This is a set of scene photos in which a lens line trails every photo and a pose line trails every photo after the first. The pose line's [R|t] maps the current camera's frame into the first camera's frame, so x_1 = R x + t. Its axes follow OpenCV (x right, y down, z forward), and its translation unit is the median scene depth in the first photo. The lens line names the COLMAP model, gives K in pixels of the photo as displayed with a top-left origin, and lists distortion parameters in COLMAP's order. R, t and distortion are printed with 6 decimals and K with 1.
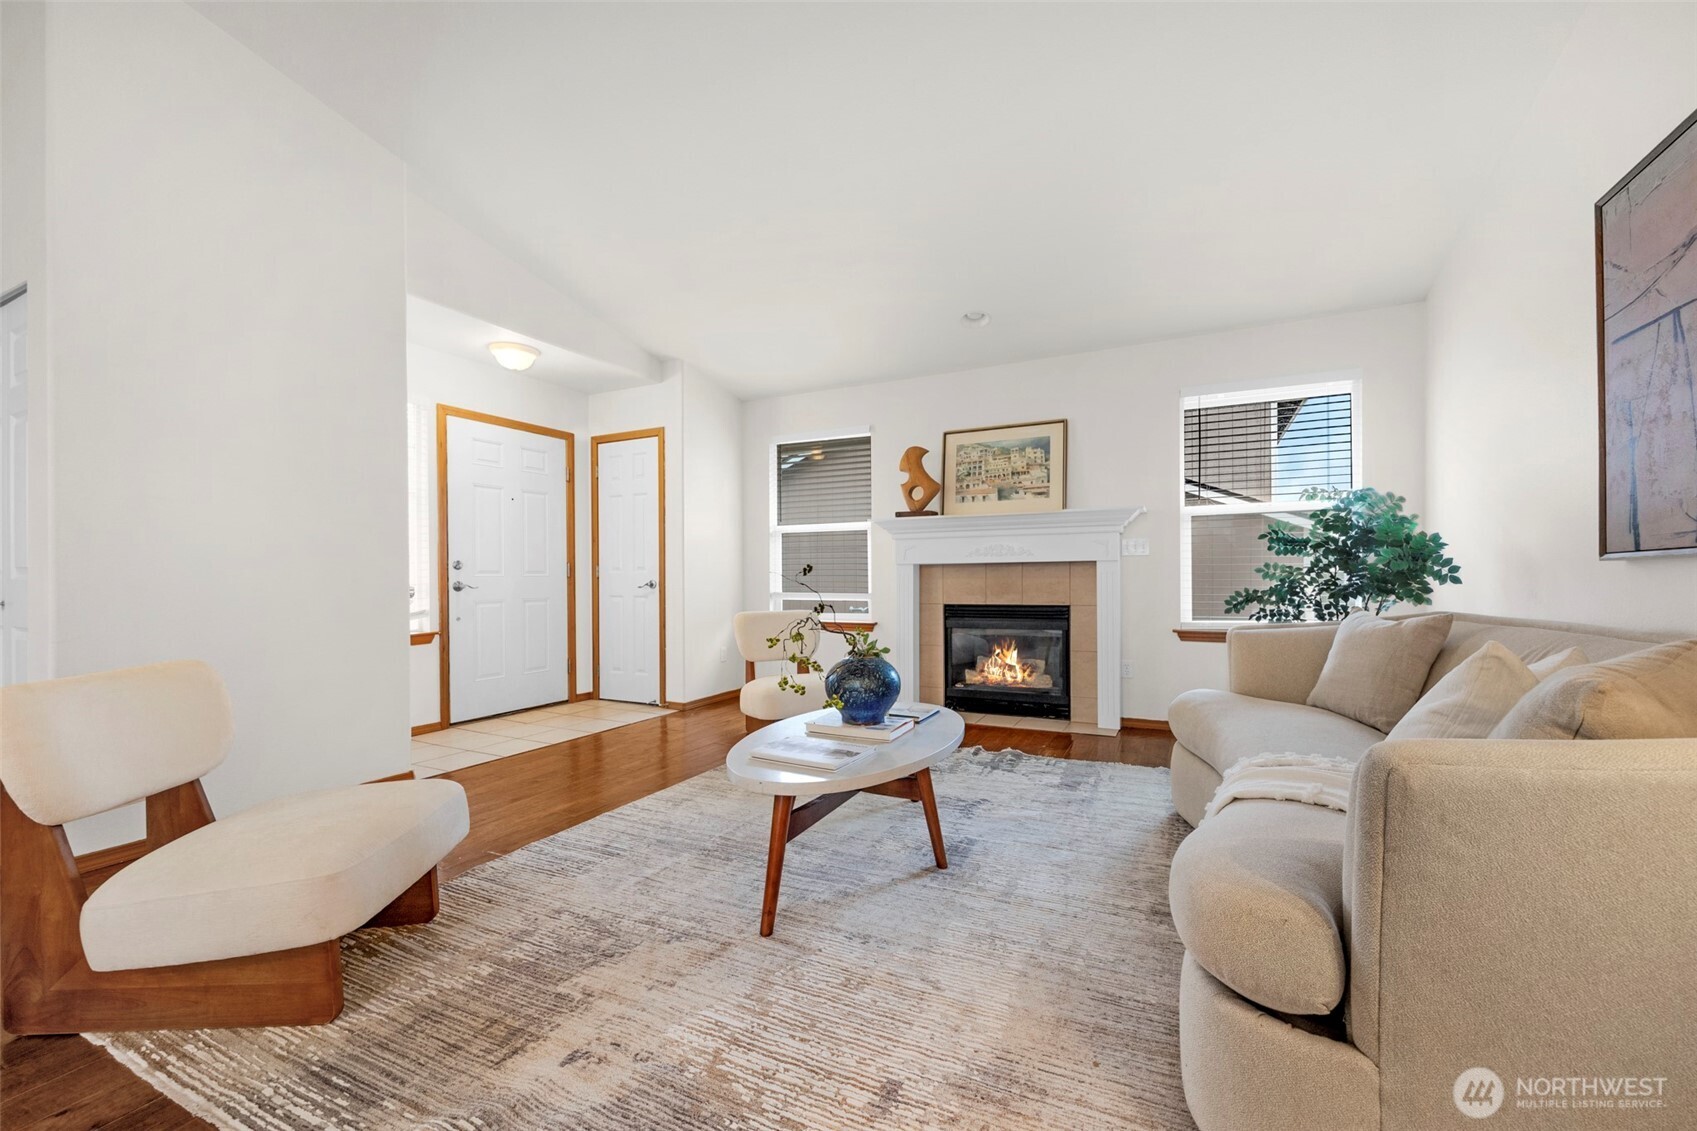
lens RADIAL K [[651.8, 0, 845.7], [0, 651.8, 576.9], [0, 0, 1]] dist [0.000714, 0.000140]
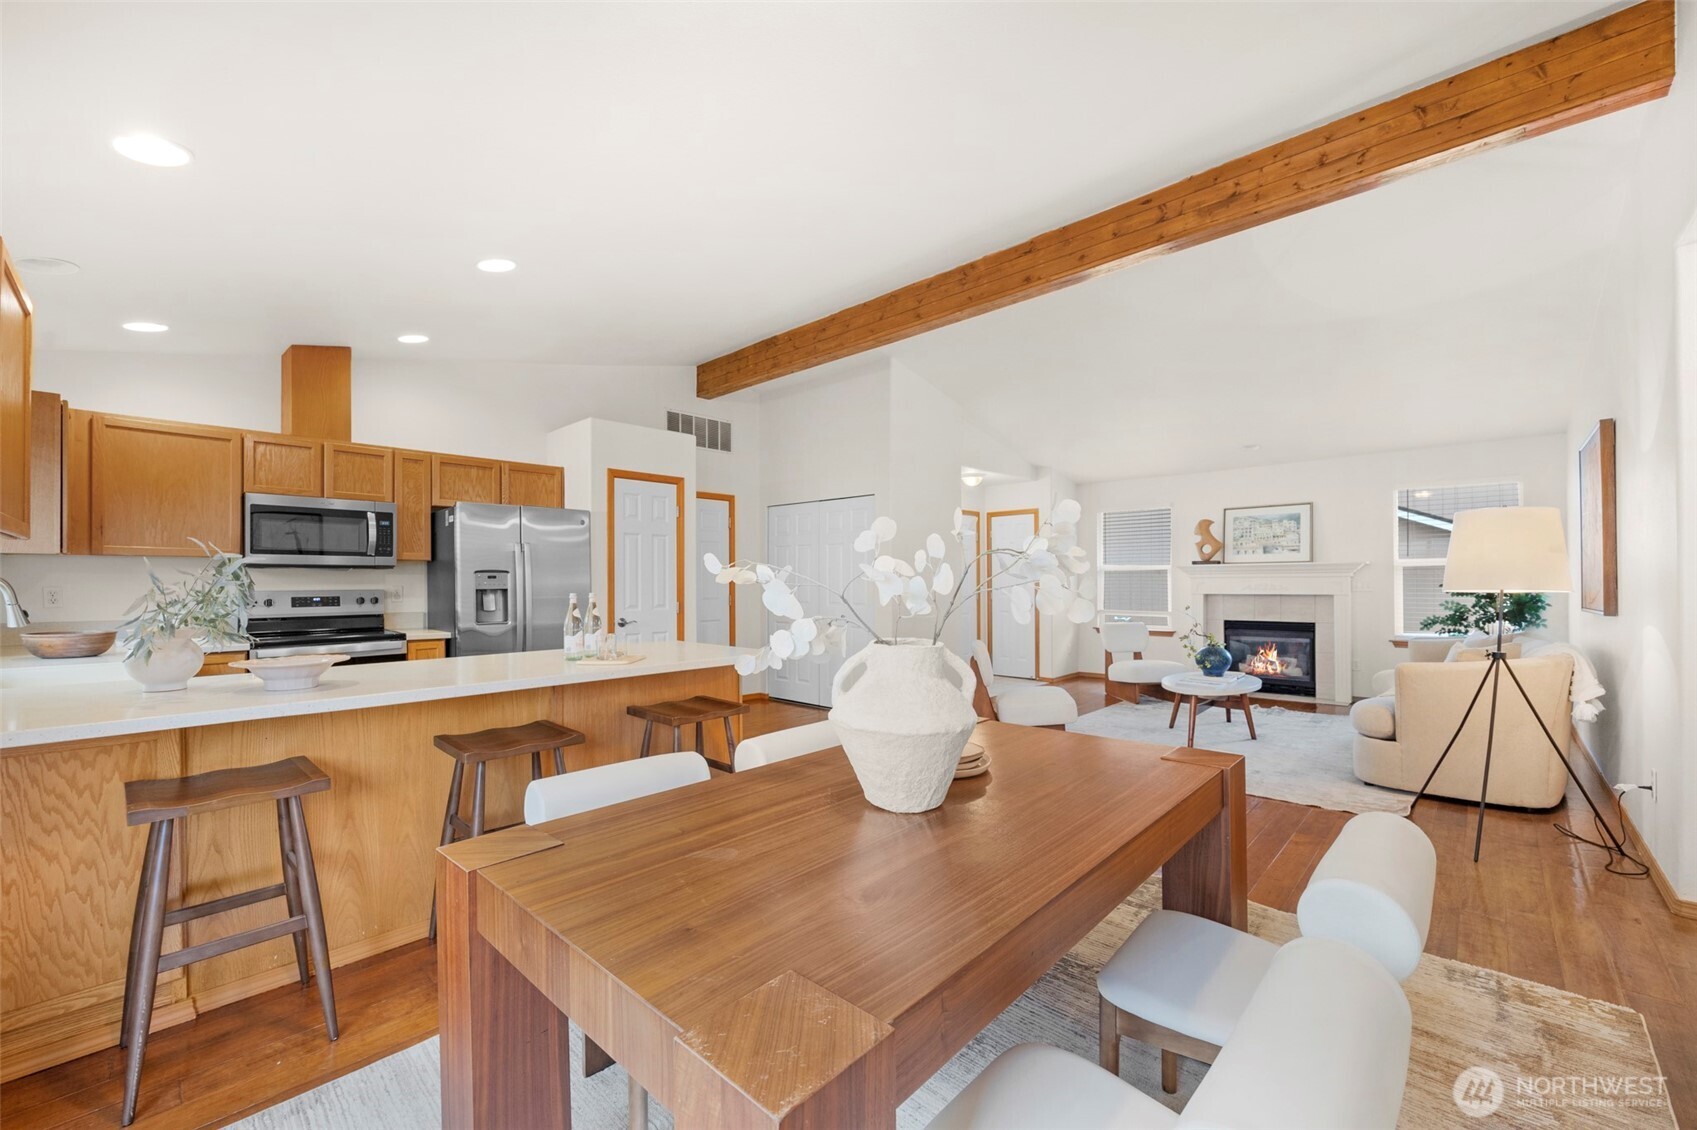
lens RADIAL K [[695.1, 0, 884.5], [0, 695.1, 569.1], [0, 0, 1]] dist [-0.002874, -0.000125]
pose [[0.975755, 0.001985, -0.218857, -0.326946], [-0.004968, 0.999902, -0.013081, -0.063806], [0.218810, 0.013851, 0.975669, -0.930174]]
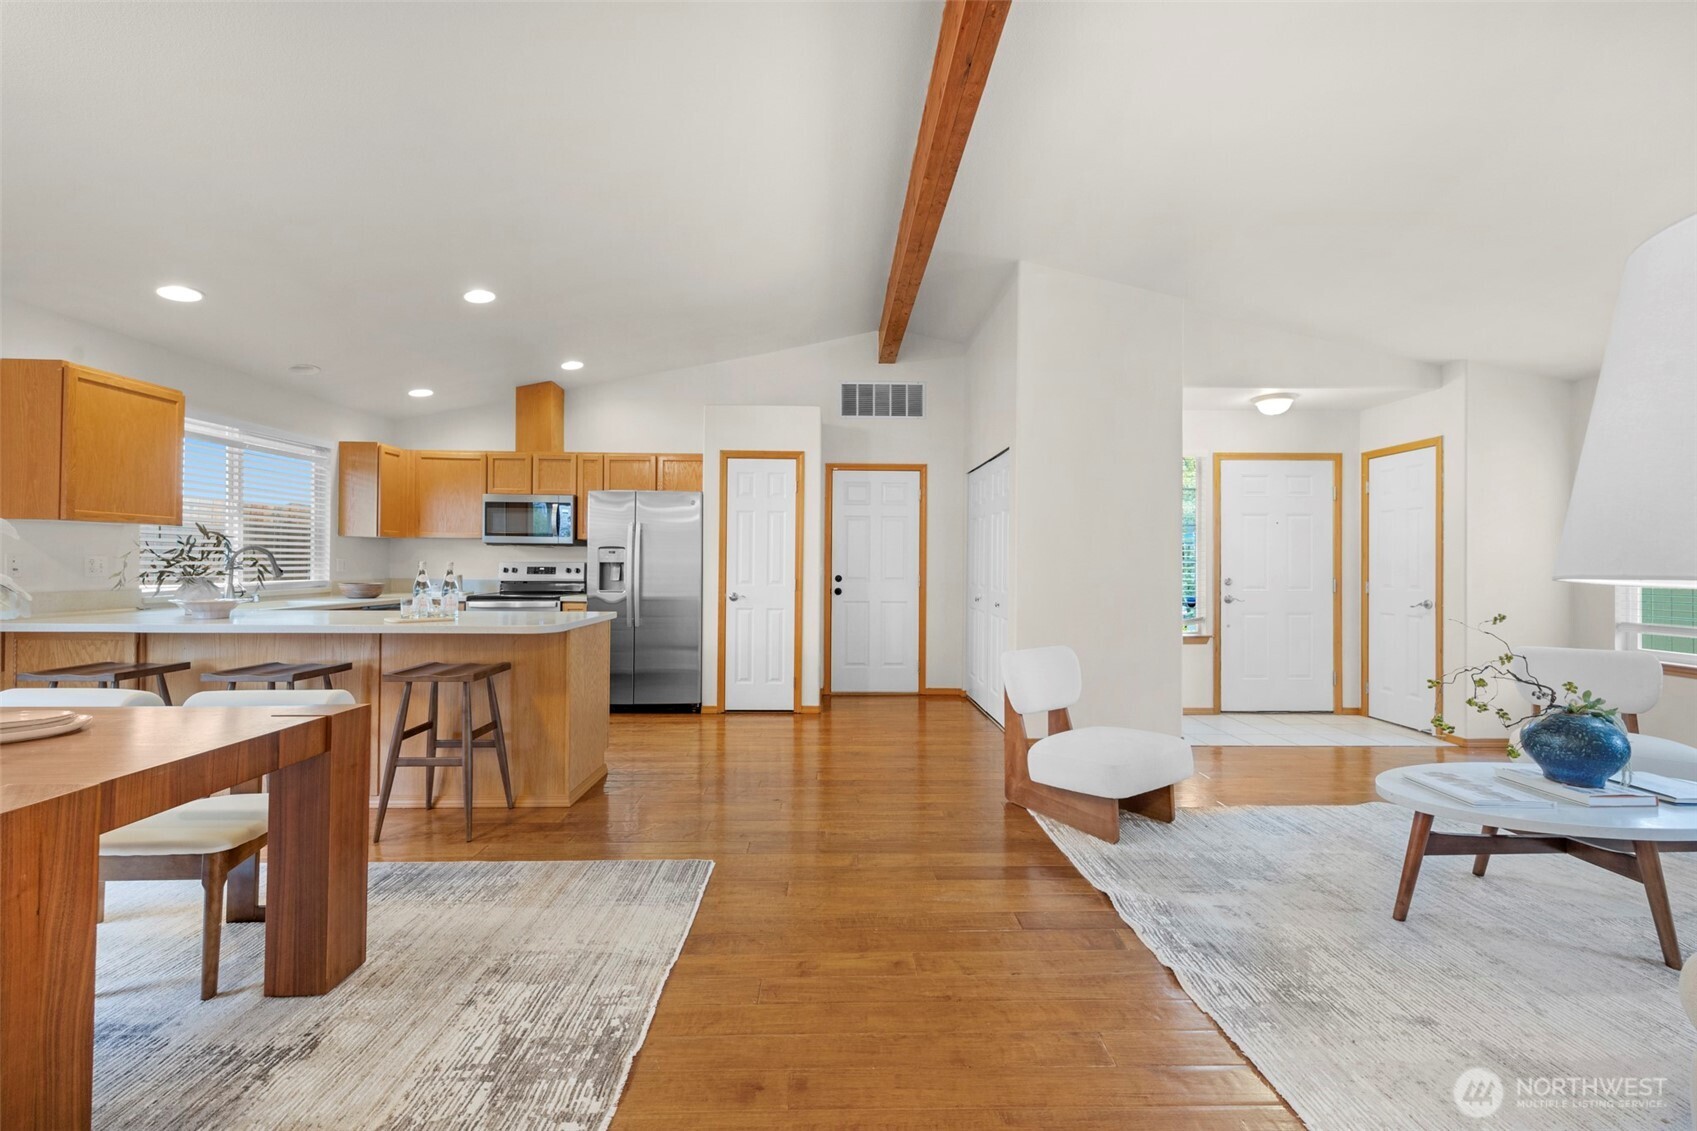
lens RADIAL K [[727.2, 0, 878.0], [0, 727.2, 560.5], [0, 0, 1]] dist [0.000008, 0.000044]
pose [[0.497601, 0.007914, -0.867370, 0.264760], [-0.010652, 0.999939, 0.003013, -0.057115], [0.867340, 0.007740, 0.497655, -0.250277]]
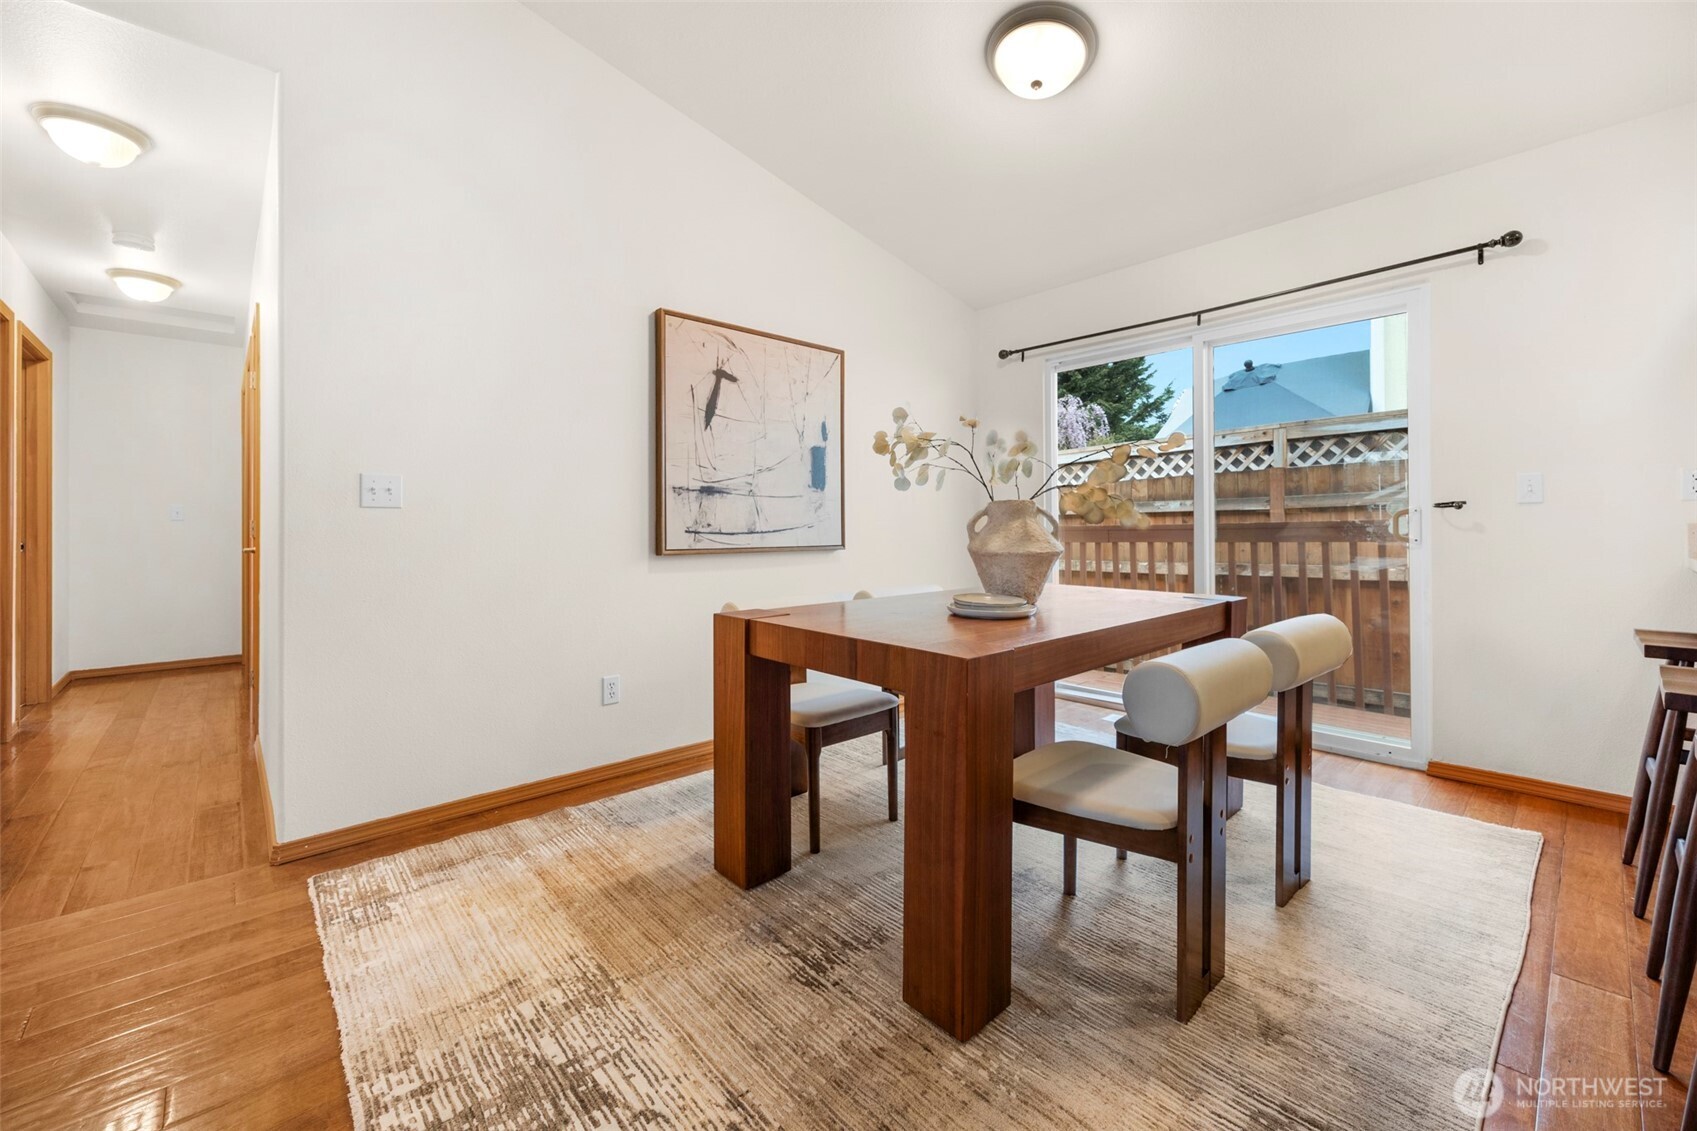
lens RADIAL K [[668.4, 0, 851.1], [0, 668.4, 524.7], [0, 0, 1]] dist [-0.000504, -0.000041]
pose [[-0.936574, 0.015572, 0.350125, -0.469789], [0.014508, 0.999879, -0.005662, -0.010039], [-0.350170, -0.000223, -0.936686, 0.025942]]
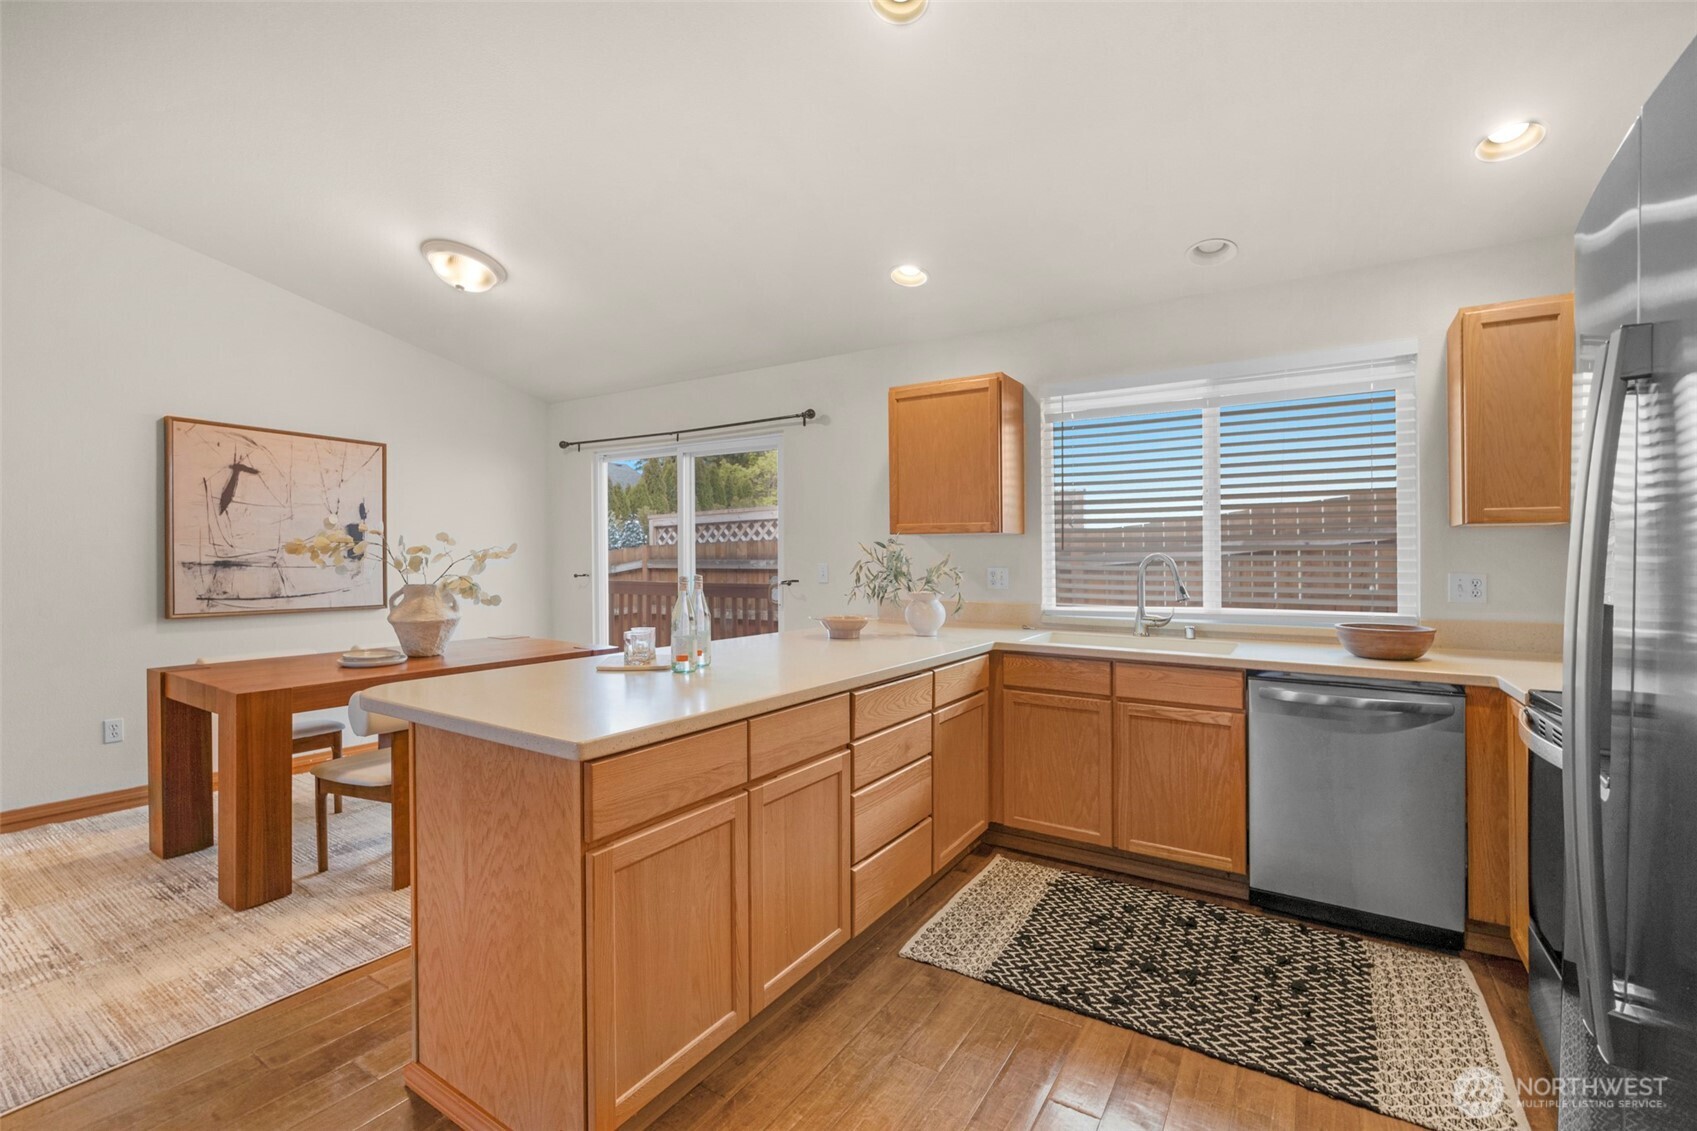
lens RADIAL K [[709.5, 0, 848.5], [0, 709.5, 565.5], [0, 0, 1]] dist [-0.010372, 0.000160]
pose [[-0.995735, 0.000993, 0.092253, -0.991627], [0.001901, 0.999951, 0.009749, -0.060914], [-0.092239, 0.009883, -0.995688, 0.254315]]
